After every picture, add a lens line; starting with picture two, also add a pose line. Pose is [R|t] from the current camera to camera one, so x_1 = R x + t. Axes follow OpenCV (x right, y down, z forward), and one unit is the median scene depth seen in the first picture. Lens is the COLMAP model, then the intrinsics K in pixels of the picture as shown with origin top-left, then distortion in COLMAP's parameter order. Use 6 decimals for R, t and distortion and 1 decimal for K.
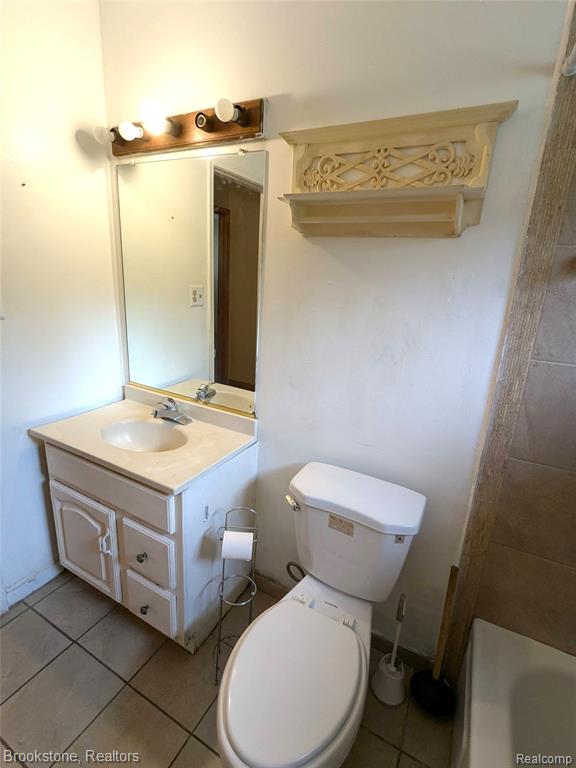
lens RADIAL K [[364.0, 0, 287.1], [0, 364.0, 380.2], [0, 0, 1]] dist [-0.001817, 0.002042]
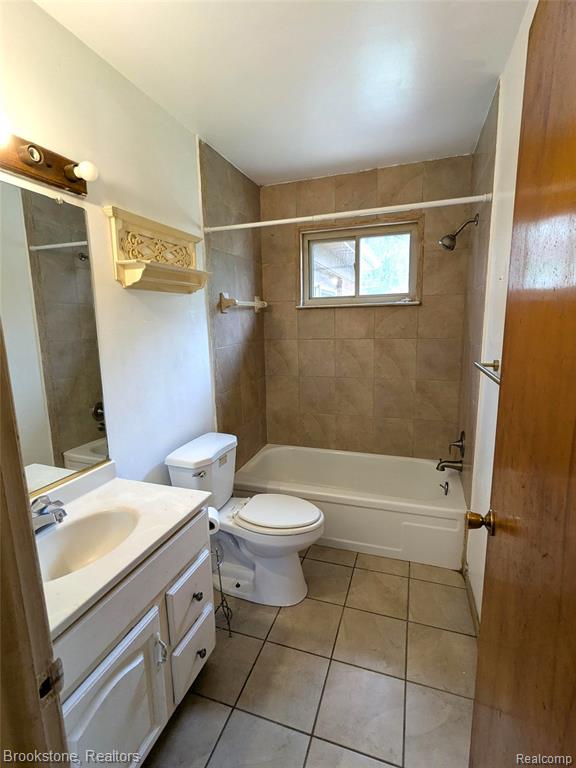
lens RADIAL K [[364.0, 0, 286.9], [0, 364.0, 381.8], [0, 0, 1]] dist [-0.001817, 0.002042]
pose [[-0.149226, -0.222574, 0.963427, -1.443356], [0.287156, 0.922591, 0.257618, -0.286818], [-0.946189, 0.315097, -0.073761, 0.735342]]
